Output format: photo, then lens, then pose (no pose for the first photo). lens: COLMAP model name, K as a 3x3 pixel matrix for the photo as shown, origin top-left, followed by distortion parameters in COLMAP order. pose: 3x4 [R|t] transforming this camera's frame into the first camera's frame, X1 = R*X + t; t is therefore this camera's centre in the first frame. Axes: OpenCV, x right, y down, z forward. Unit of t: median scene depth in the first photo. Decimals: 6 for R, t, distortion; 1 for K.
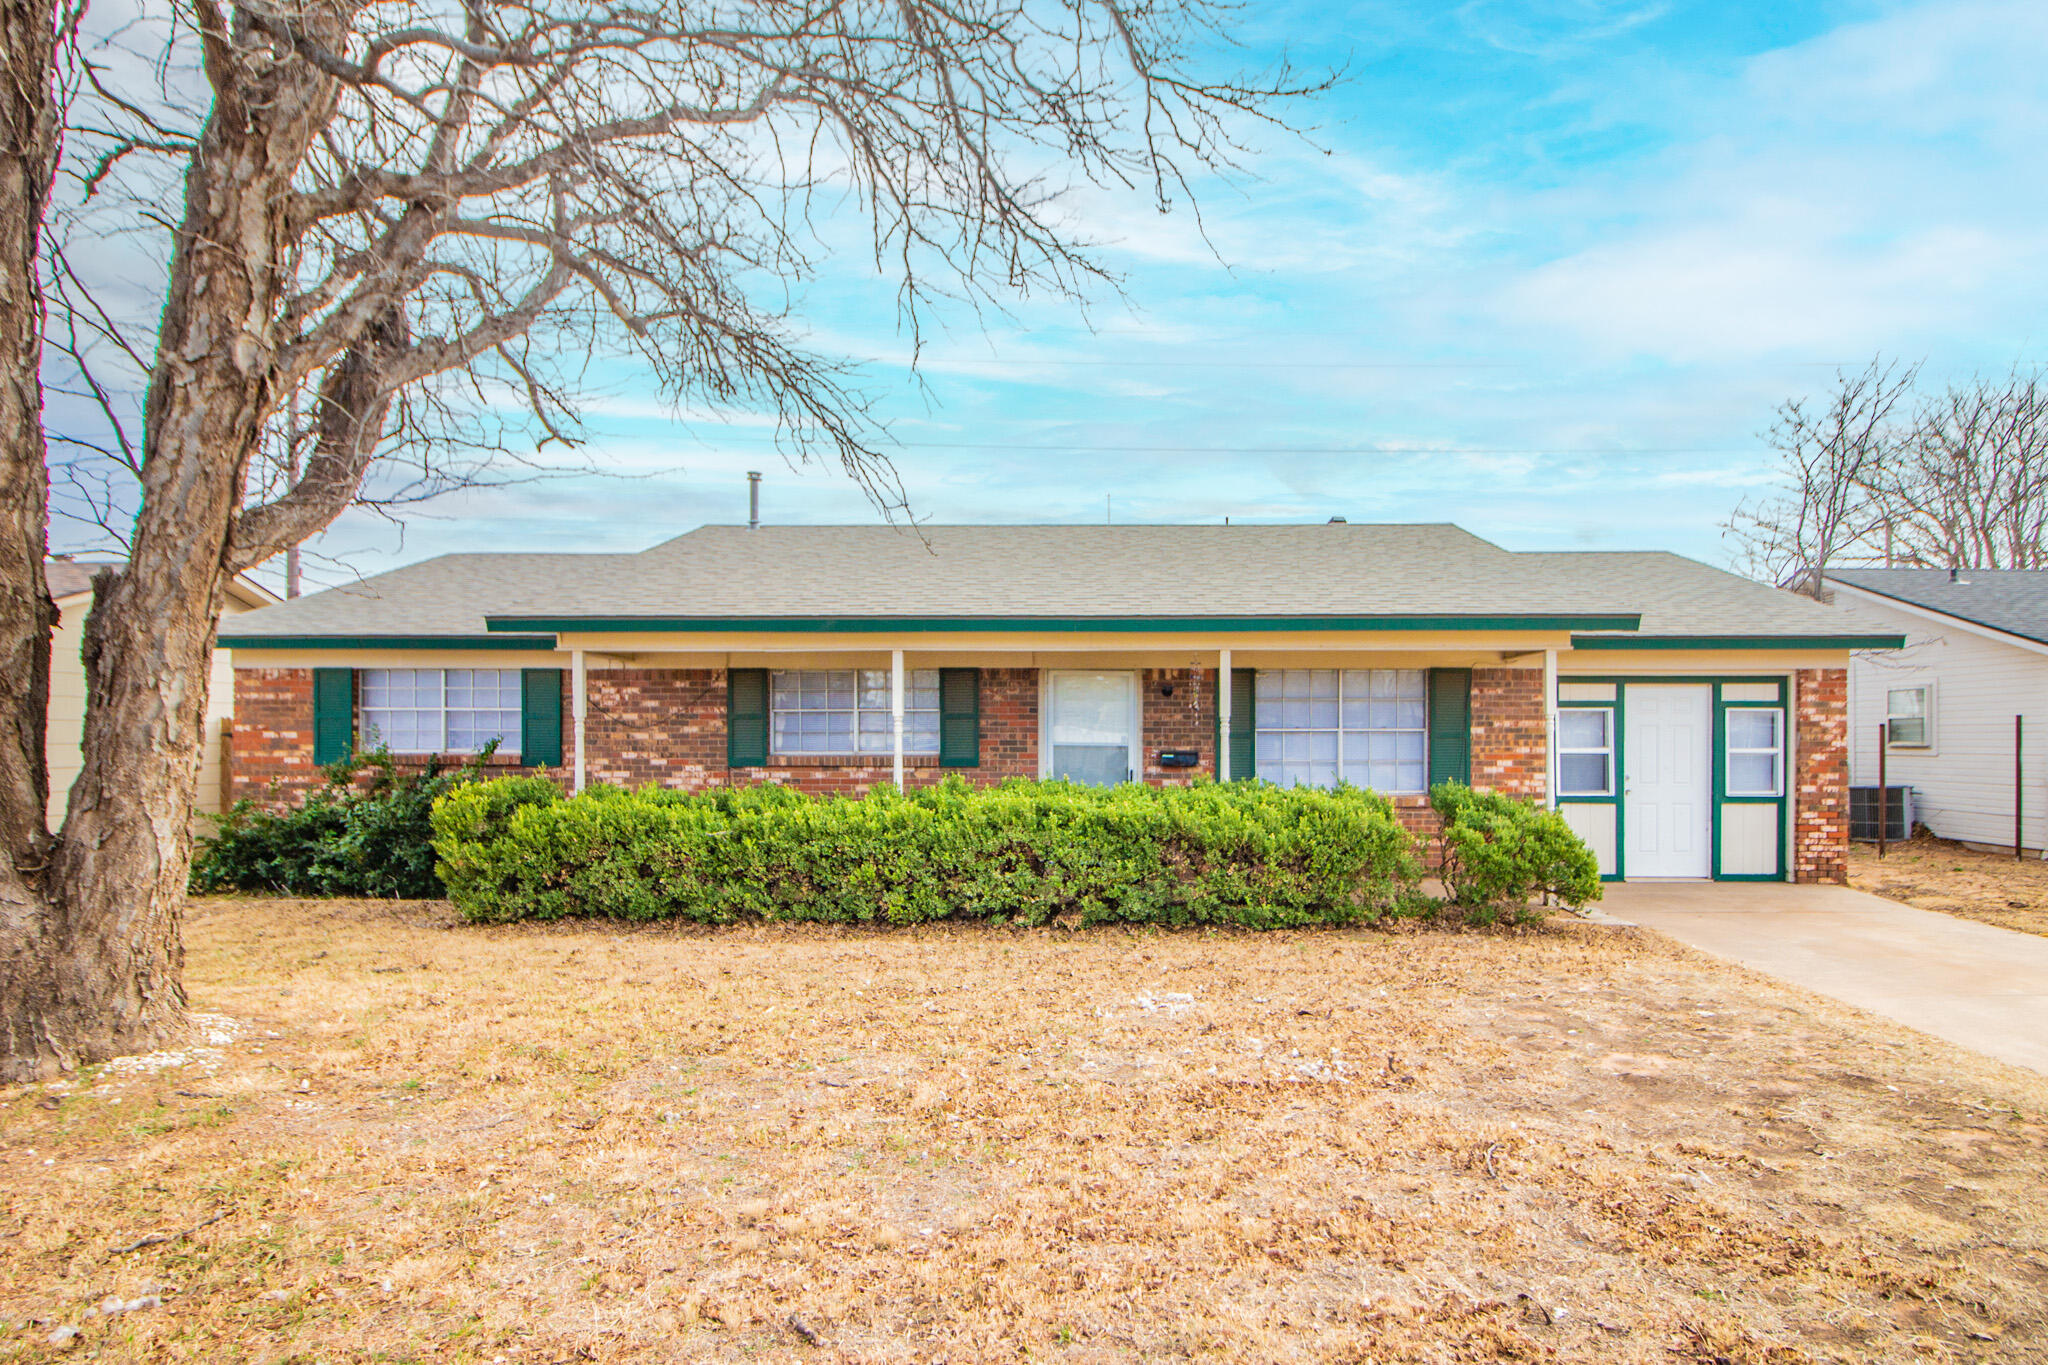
lens RADIAL K [[951.3, 0, 1023.7], [0, 951.3, 723.5], [0, 0, 1]] dist [0.000118, -0.000597]
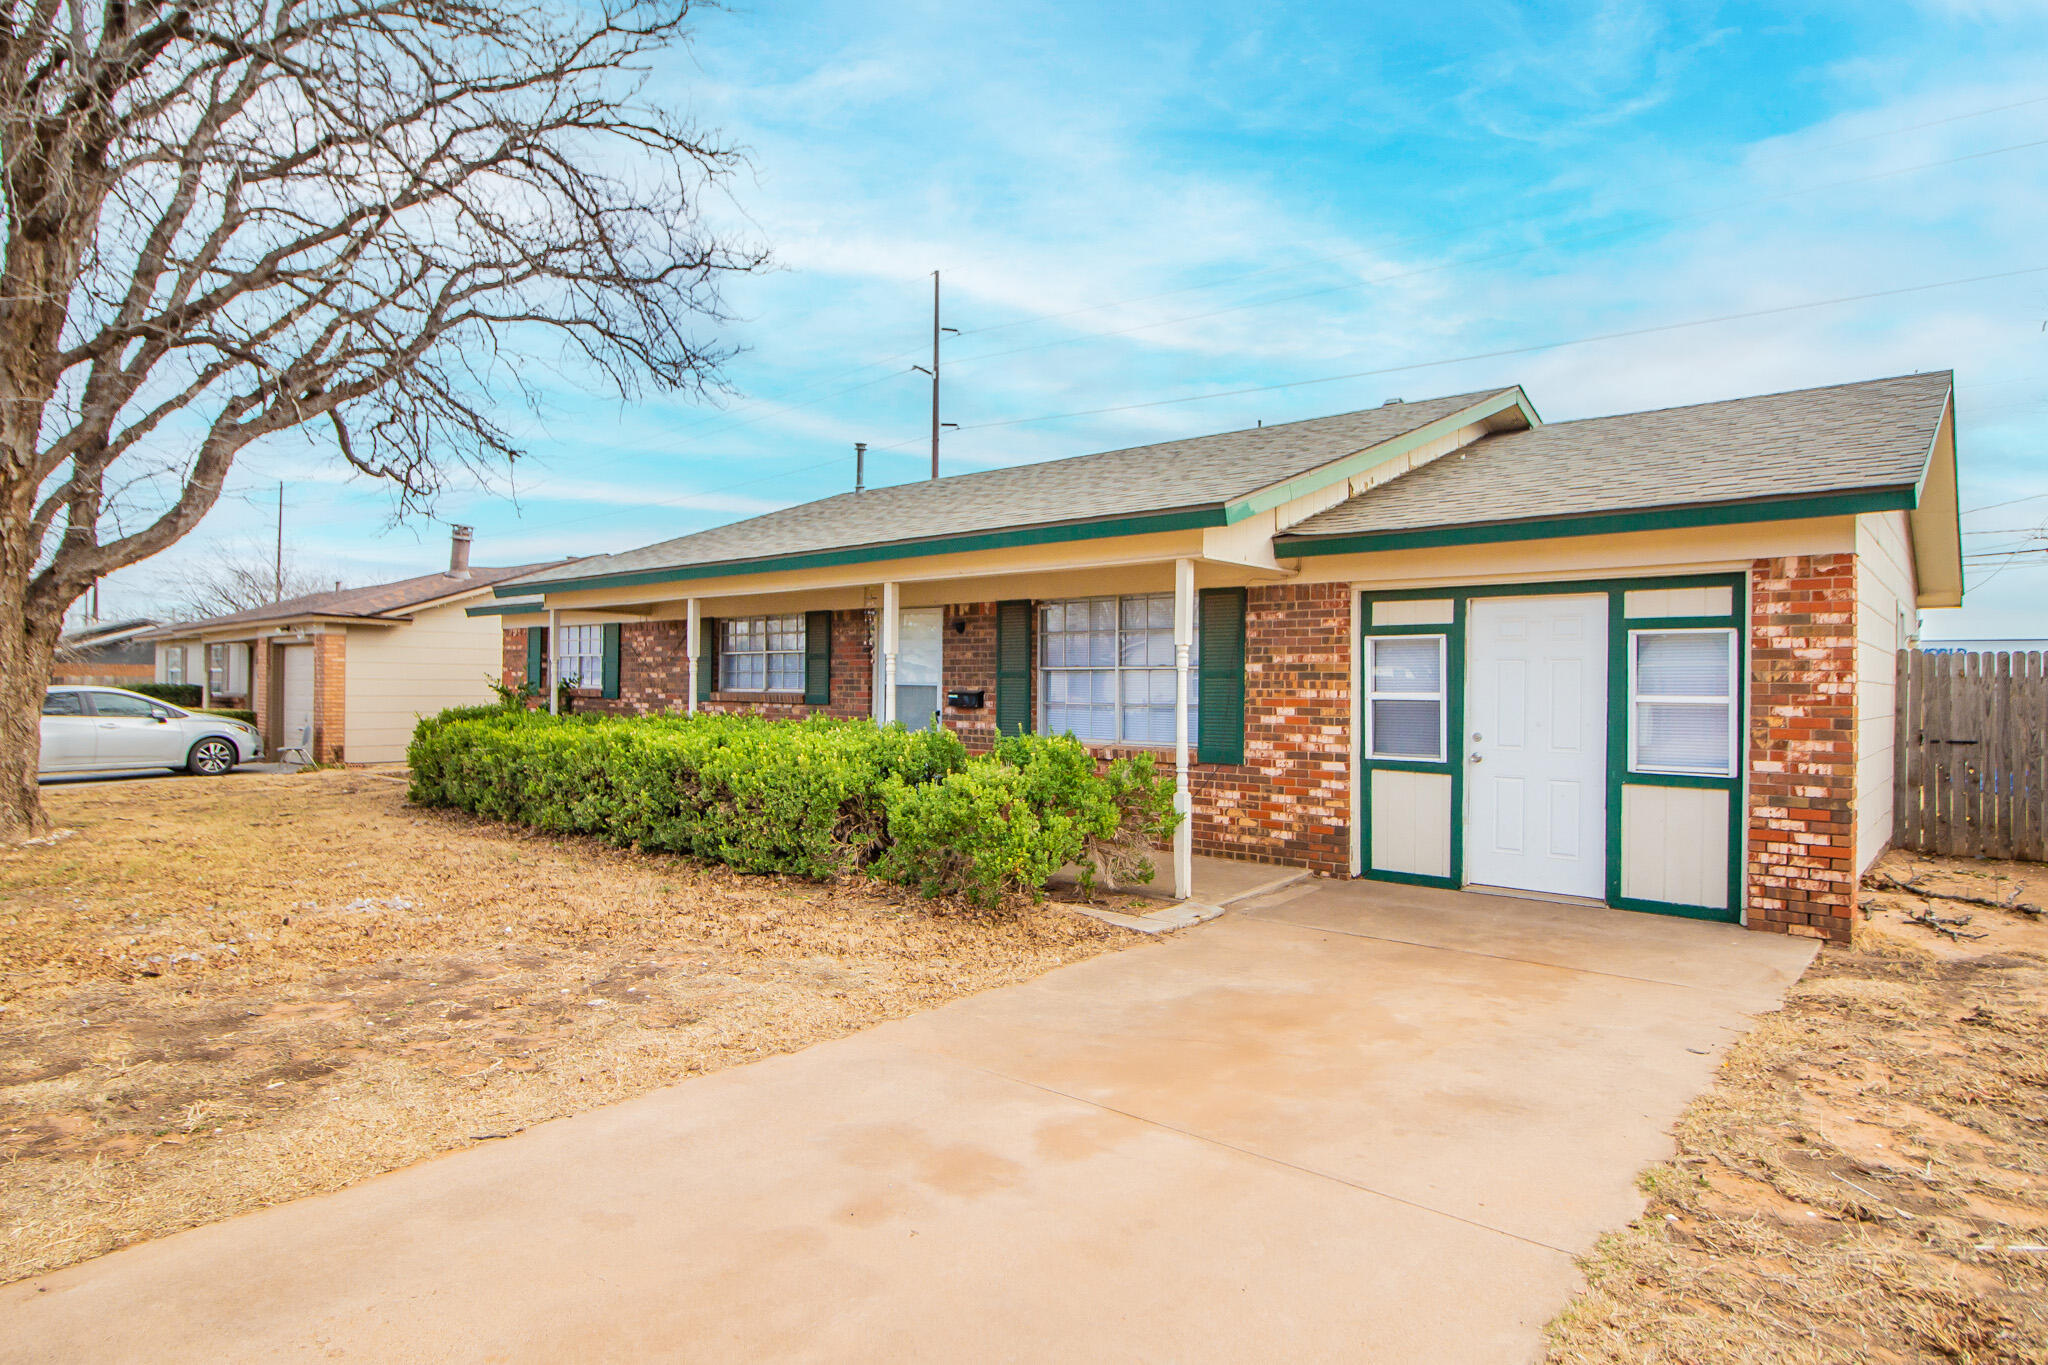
lens RADIAL K [[946.5, 0, 1033.0], [0, 946.5, 666.1], [0, 0, 1]] dist [0.004436, -0.011765]
pose [[0.827685, -0.004896, -0.561172, 0.759658], [0.002526, 0.999984, -0.004998, 0.009422], [0.561188, 0.002719, 0.827684, 0.272008]]
